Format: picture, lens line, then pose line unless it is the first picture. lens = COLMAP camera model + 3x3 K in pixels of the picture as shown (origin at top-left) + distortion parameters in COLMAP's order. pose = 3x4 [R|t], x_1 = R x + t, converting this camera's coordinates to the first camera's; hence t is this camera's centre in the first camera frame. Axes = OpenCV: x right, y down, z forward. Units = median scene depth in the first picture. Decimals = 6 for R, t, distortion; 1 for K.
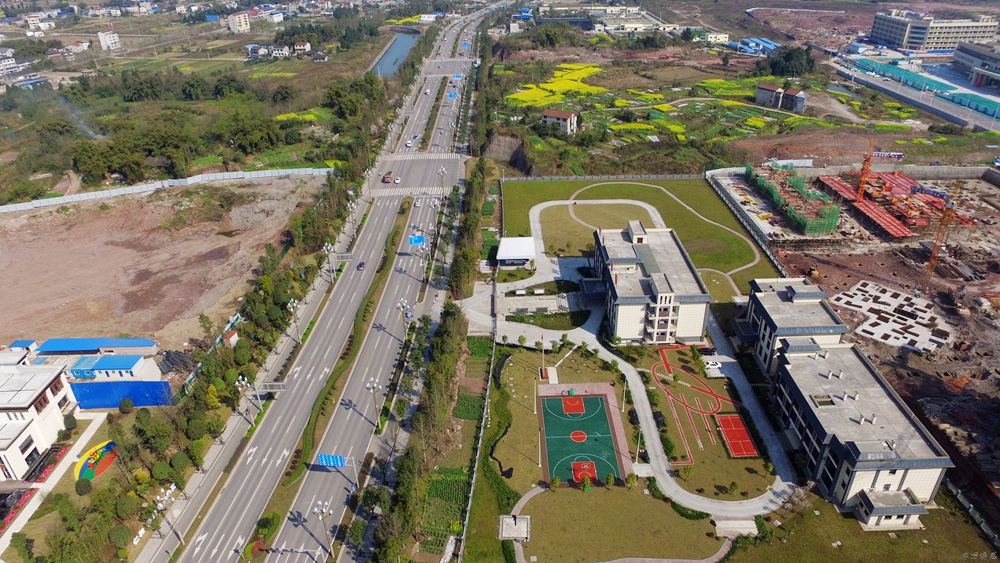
lens RADIAL K [[671.4, 0, 500.8], [0, 671.4, 290.3], [0, 0, 1]] dist [-0.127603, 0.095860]
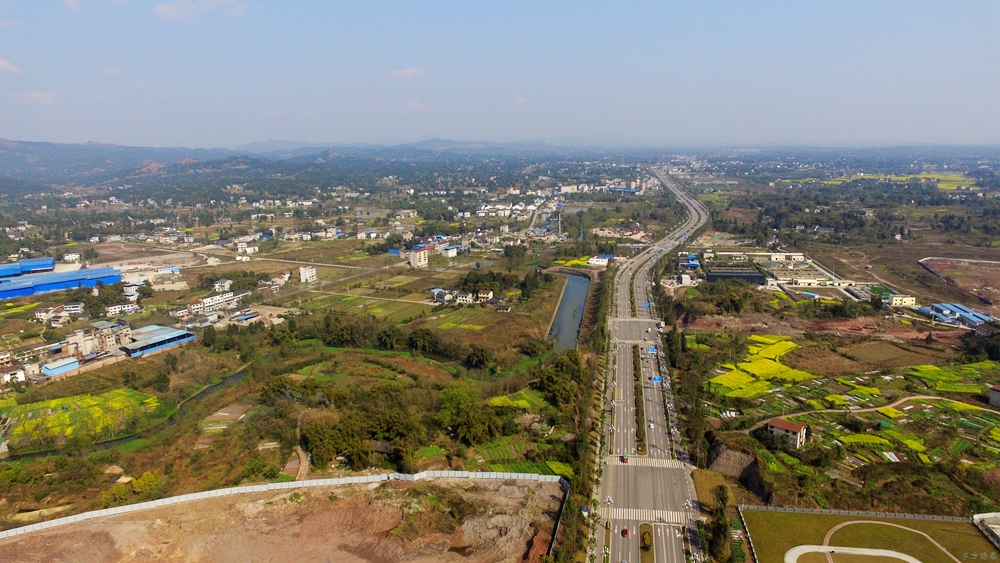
lens RADIAL K [[671.4, 0, 500.8], [0, 671.4, 290.3], [0, 0, 1]] dist [-0.127603, 0.095860]
pose [[0.982503, 0.038772, -0.182169, -0.183321], [-0.089490, 0.956064, -0.279167, -0.177617], [0.163341, 0.290584, 0.942805, -0.022502]]
